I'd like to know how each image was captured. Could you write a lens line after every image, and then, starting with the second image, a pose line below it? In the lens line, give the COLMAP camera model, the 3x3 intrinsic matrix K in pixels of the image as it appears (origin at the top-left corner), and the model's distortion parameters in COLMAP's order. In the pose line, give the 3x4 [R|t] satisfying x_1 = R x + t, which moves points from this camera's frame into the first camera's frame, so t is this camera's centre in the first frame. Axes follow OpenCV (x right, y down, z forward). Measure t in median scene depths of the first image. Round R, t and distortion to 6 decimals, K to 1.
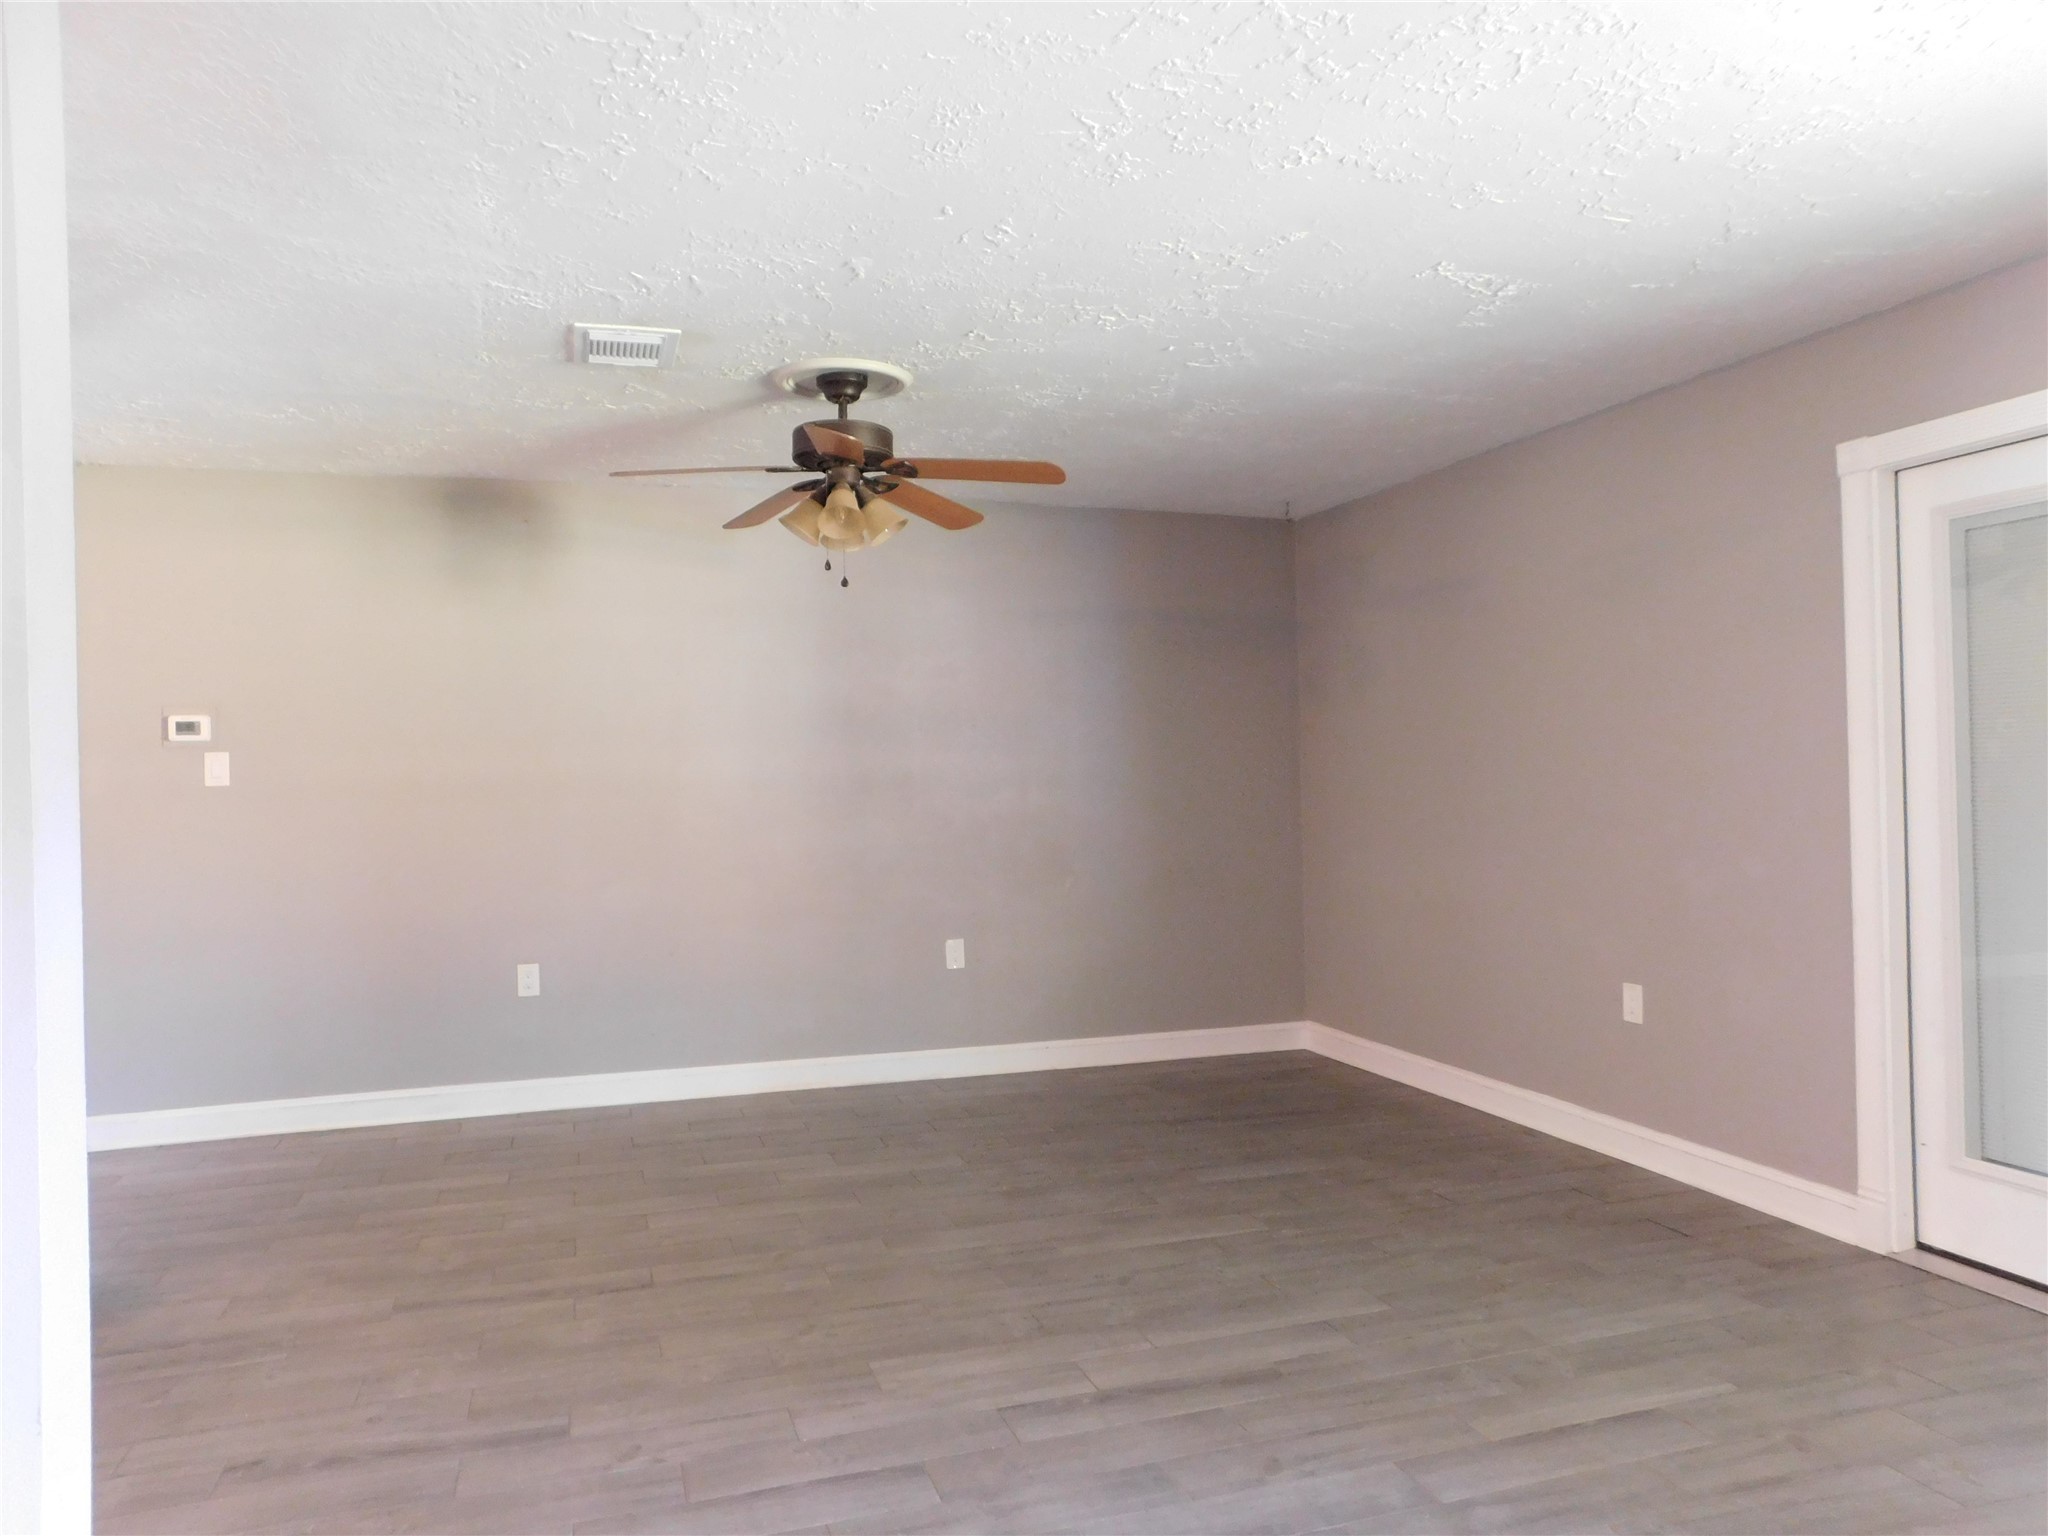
lens RADIAL K [[1368.0, 0, 1015.9], [0, 1368.0, 761.9], [0, 0, 1]] dist [-0.067447, 0.057949]
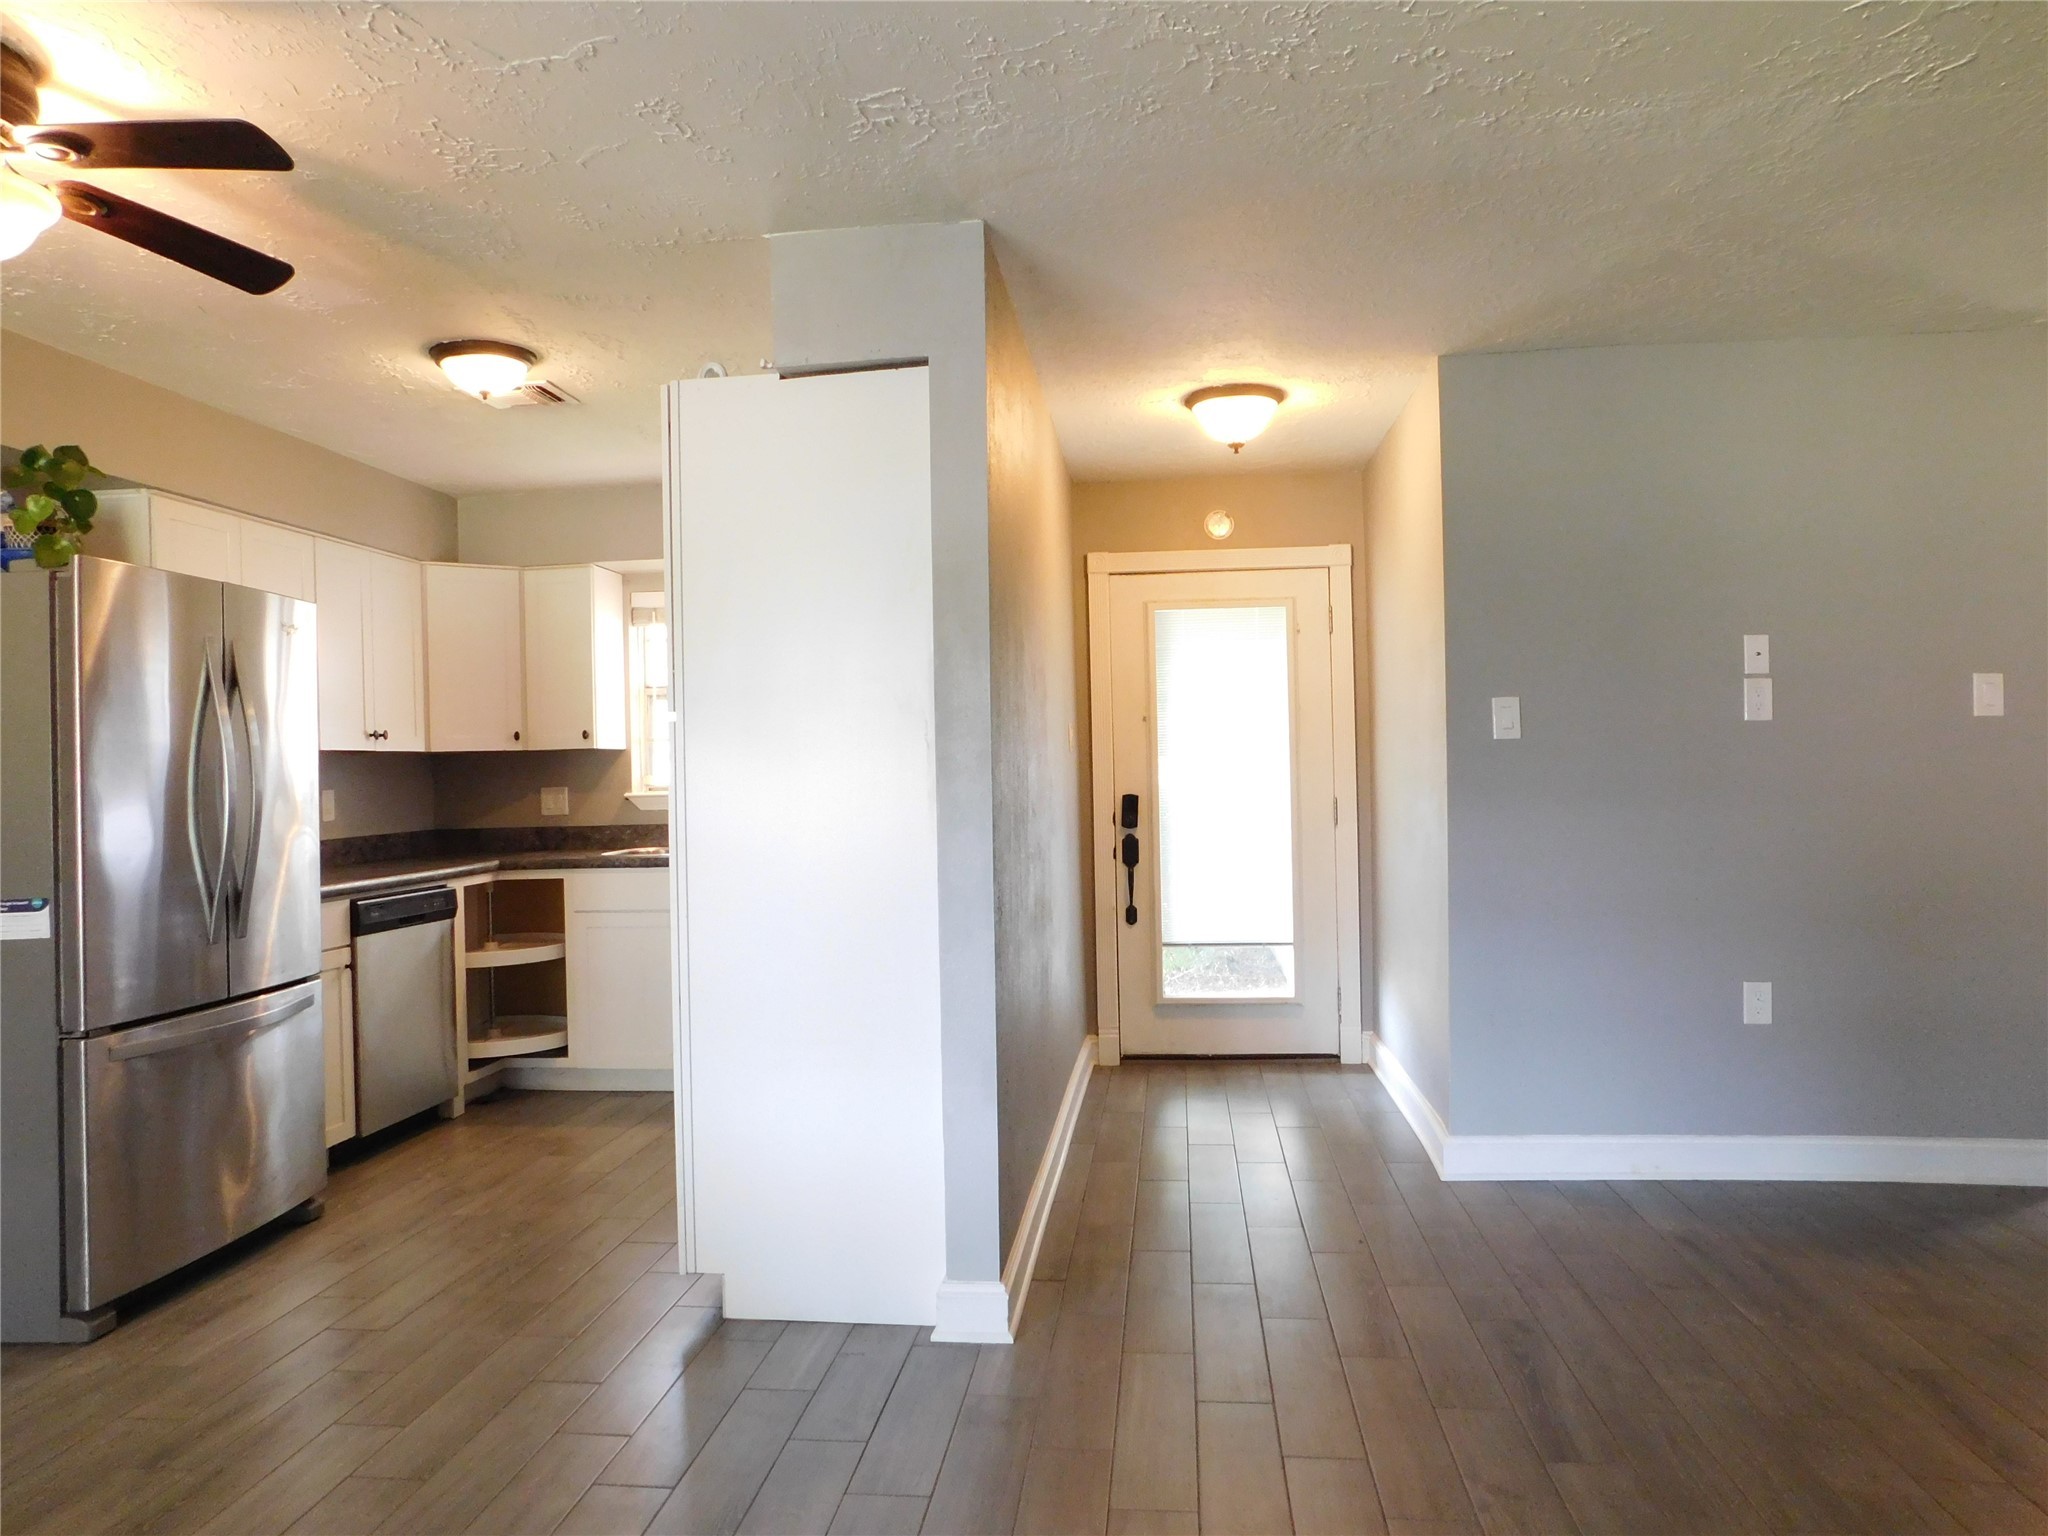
lens RADIAL K [[1368.0, 0, 1022.5], [0, 1368.0, 752.6], [0, 0, 1]] dist [-0.067447, 0.057949]
pose [[-0.413738, 0.025422, -0.910041, 0.462013], [0.031791, 0.999404, 0.013466, -0.002595], [0.909841, -0.023360, -0.414300, 0.772737]]
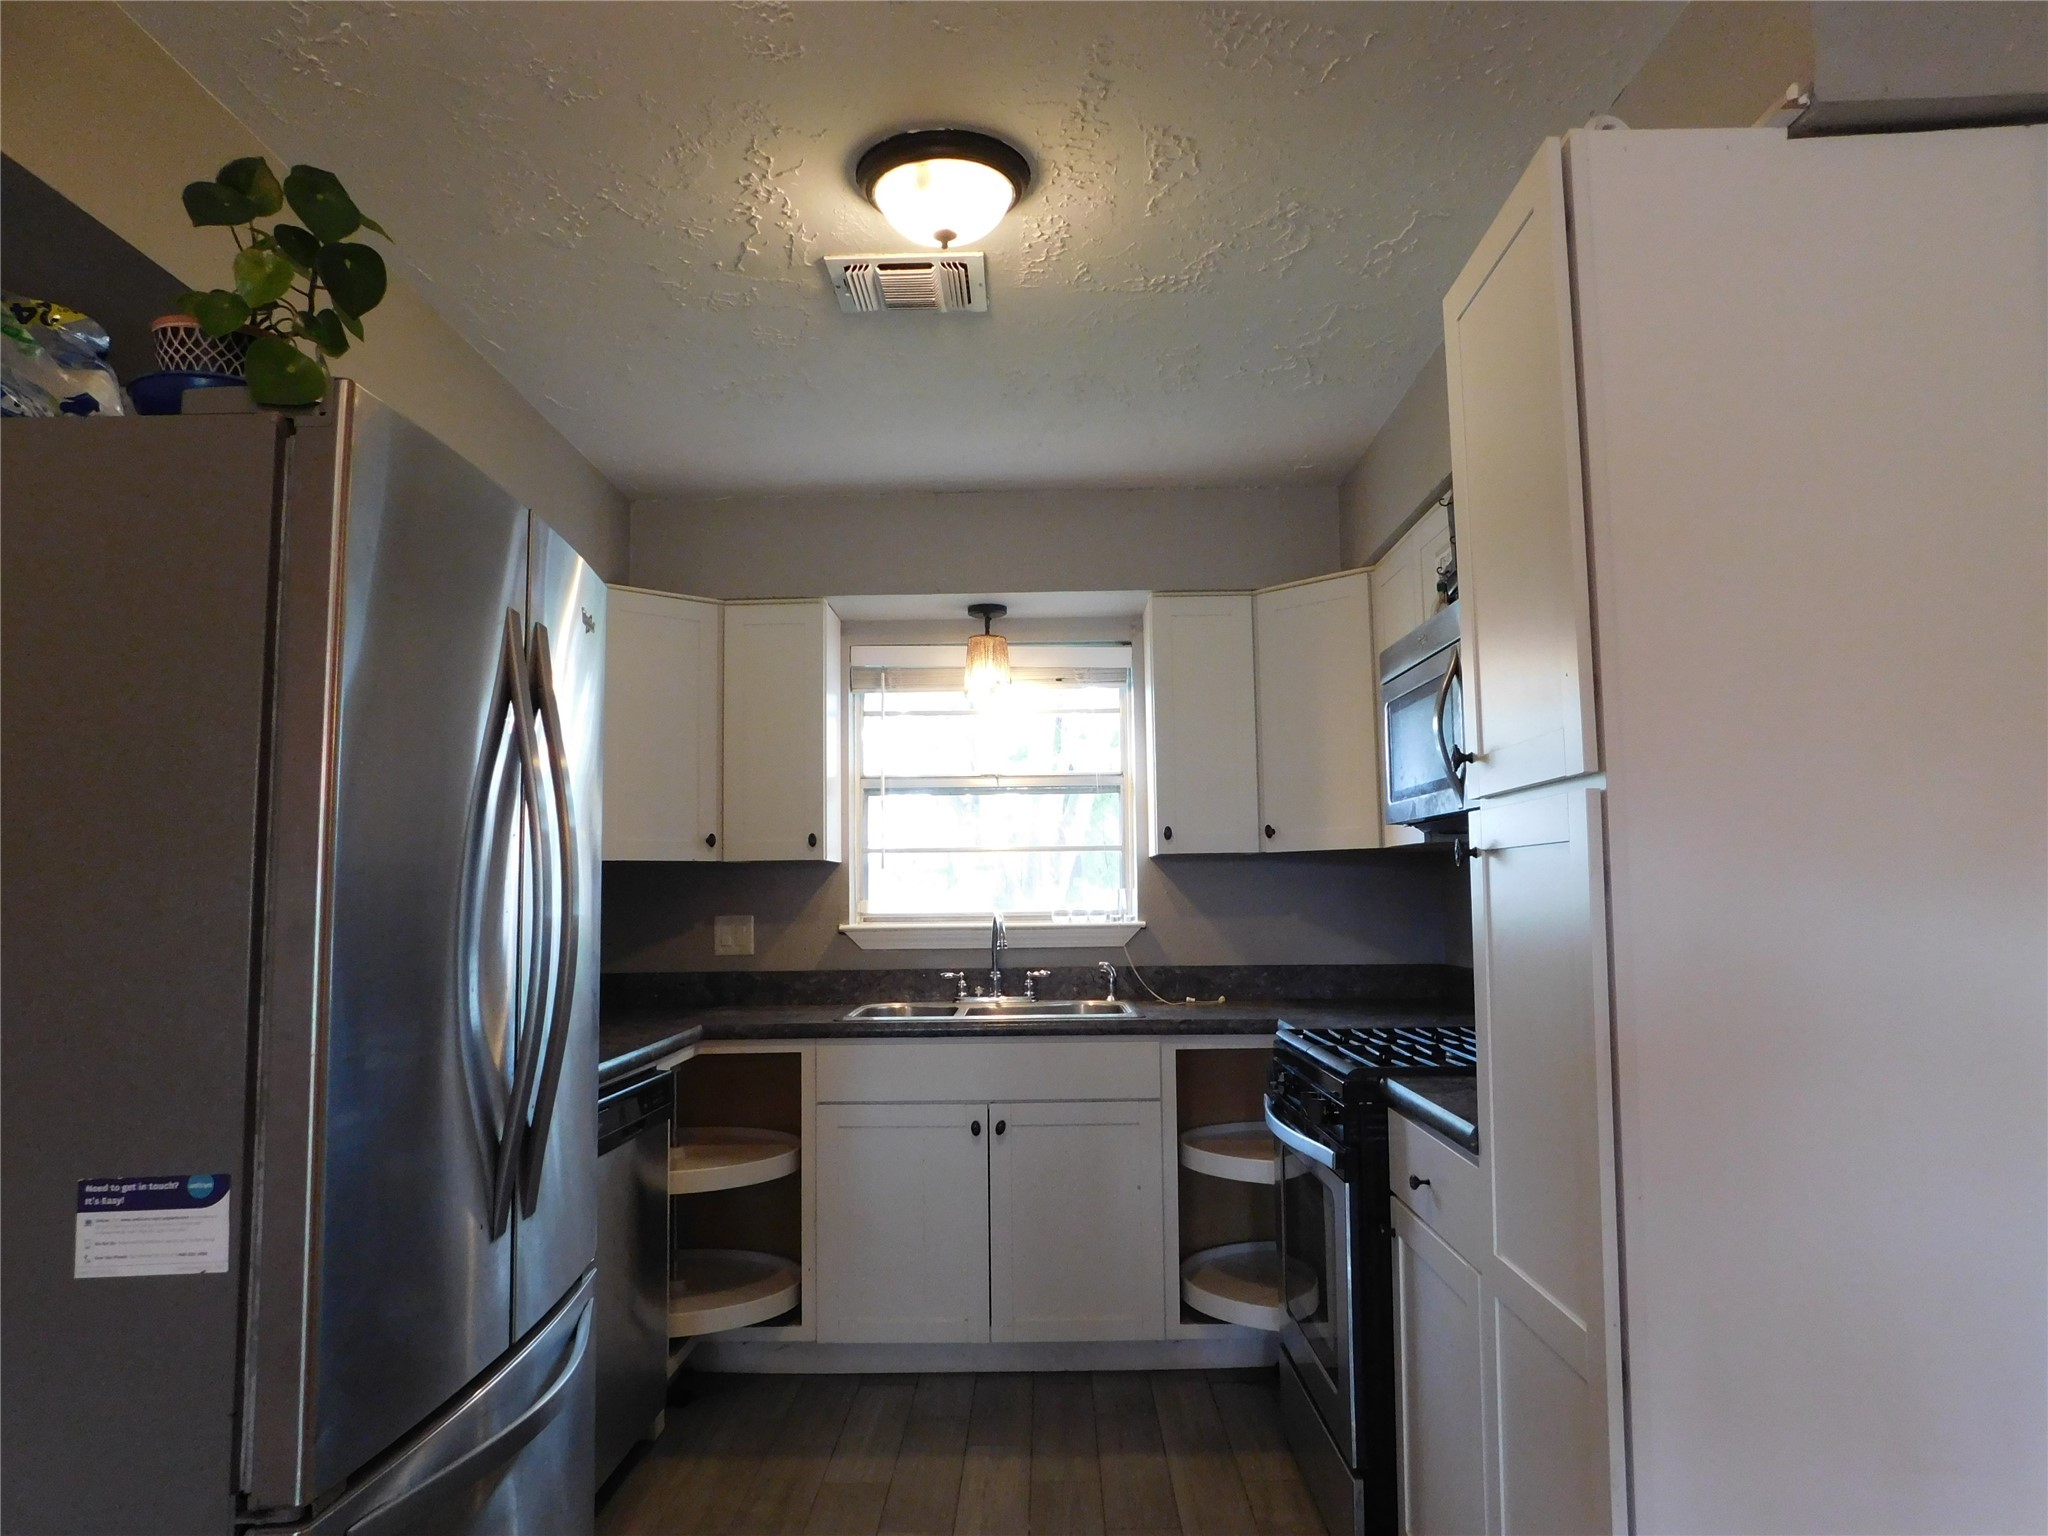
lens RADIAL K [[1368.0, 0, 1032.9], [0, 1368.0, 754.5], [0, 0, 1]] dist [-0.067447, 0.057949]
pose [[-0.323800, -0.067072, -0.943745, 0.221536], [0.020451, 0.996755, -0.077856, 0.002541], [0.945904, -0.044510, -0.321378, 0.179785]]
